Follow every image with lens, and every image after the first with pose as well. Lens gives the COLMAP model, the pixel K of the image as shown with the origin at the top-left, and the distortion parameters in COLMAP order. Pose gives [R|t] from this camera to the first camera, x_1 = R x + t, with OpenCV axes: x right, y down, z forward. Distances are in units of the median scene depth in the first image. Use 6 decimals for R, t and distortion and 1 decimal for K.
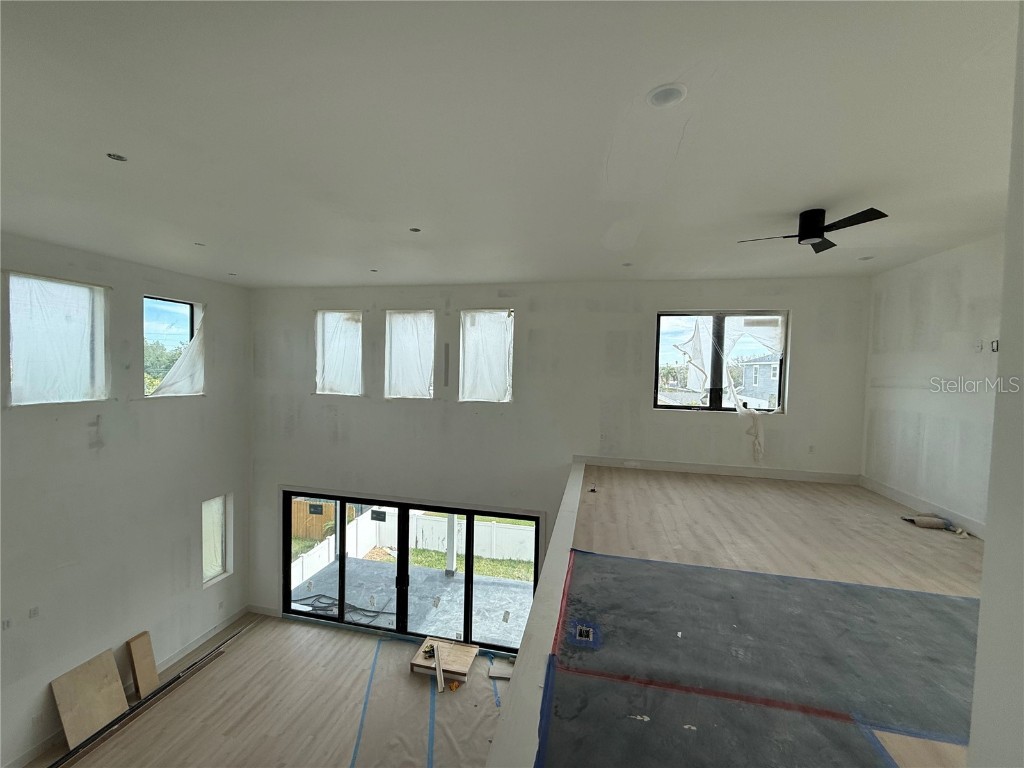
lens RADIAL K [[408.2, 0, 509.6], [0, 408.2, 382.9], [0, 0, 1]] dist [0.000197, 0.000184]
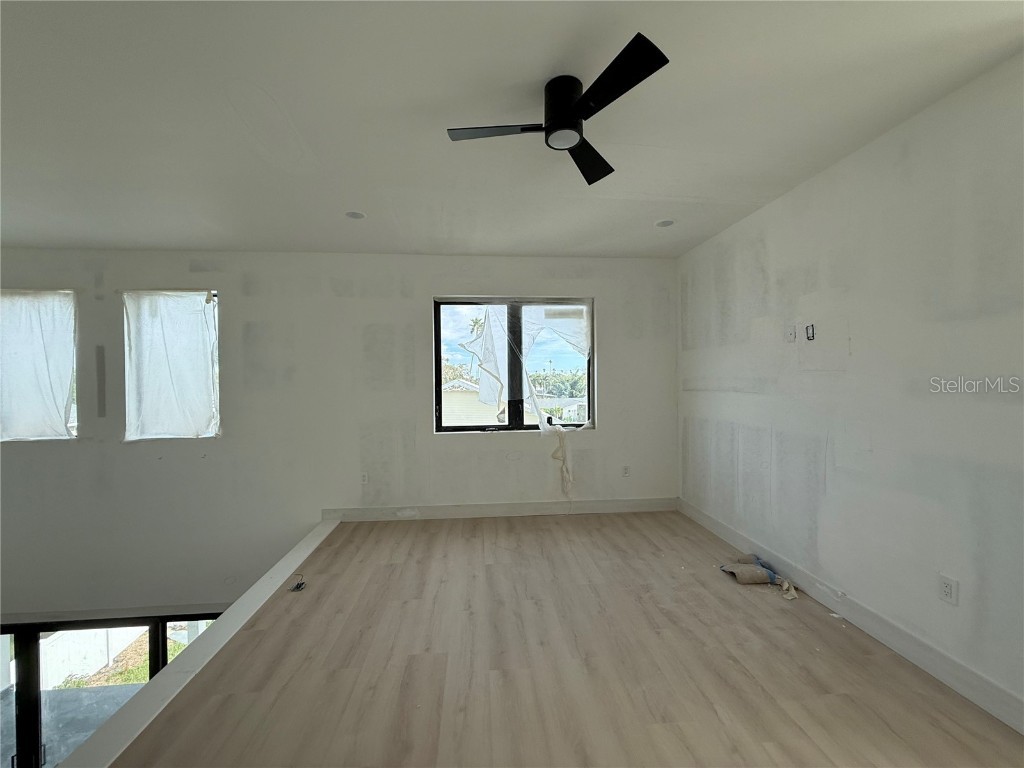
lens RADIAL K [[408.2, 0, 508.9], [0, 408.2, 384.4], [0, 0, 1]] dist [0.000197, 0.000184]
pose [[0.955474, -0.037063, 0.292737, 0.273635], [0.043344, 0.998948, -0.014995, -0.004948], [-0.291873, 0.027016, 0.956075, 0.278880]]
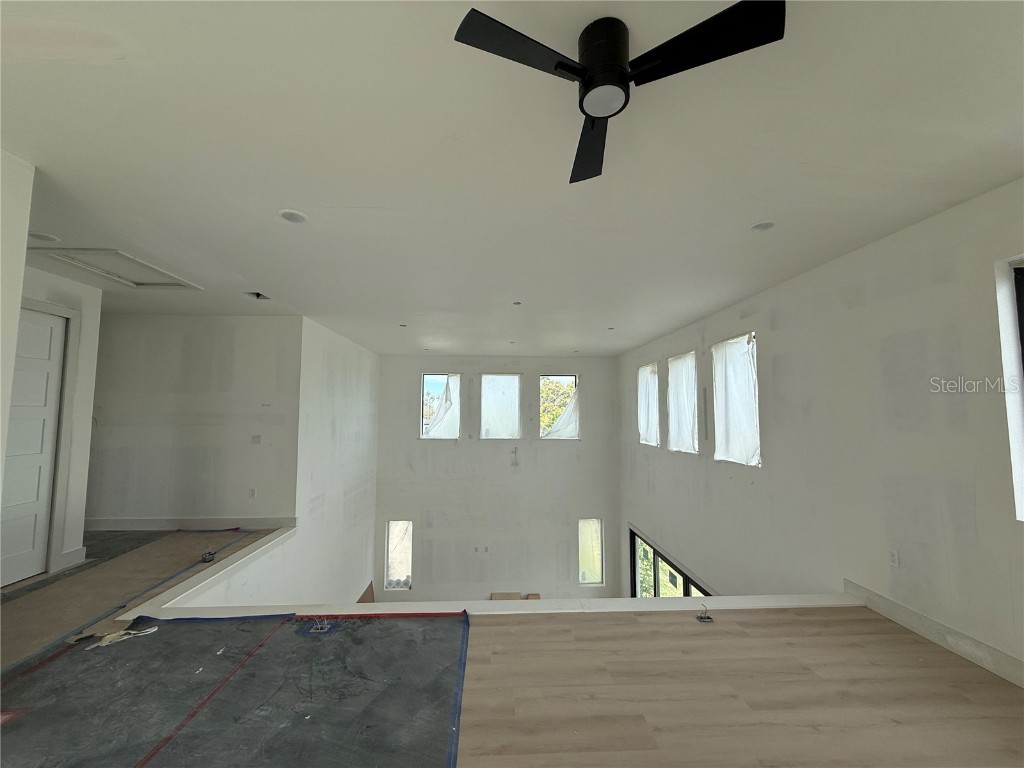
lens RADIAL K [[408.2, 0, 510.2], [0, 408.2, 383.1], [0, 0, 1]] dist [0.000197, 0.000184]
pose [[0.263556, -0.095291, -0.959926, 0.605508], [-0.033227, 0.993622, -0.107759, -0.003861], [0.964072, 0.060296, 0.258708, 0.451873]]
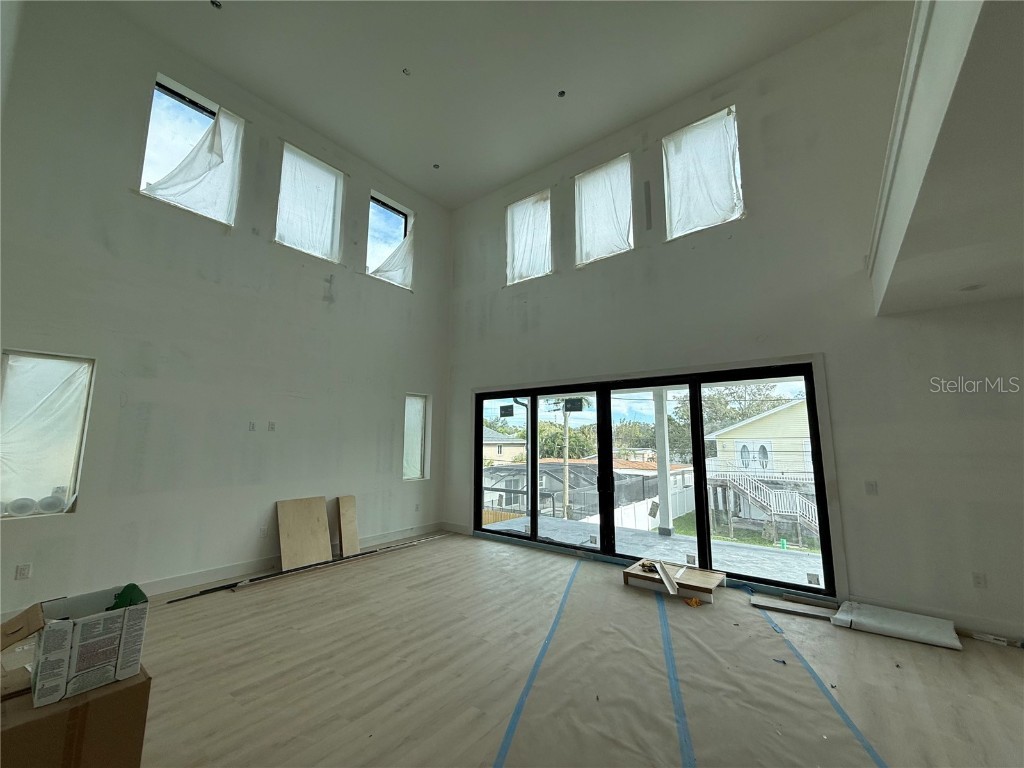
lens RADIAL K [[408.2, 0, 509.0], [0, 408.2, 381.9], [0, 0, 1]] dist [0.000197, 0.000184]
pose [[0.901021, -0.080572, -0.426227, -0.094747], [0.001419, 0.983140, -0.182848, 0.512905], [0.433773, 0.164145, 0.885944, 0.230188]]
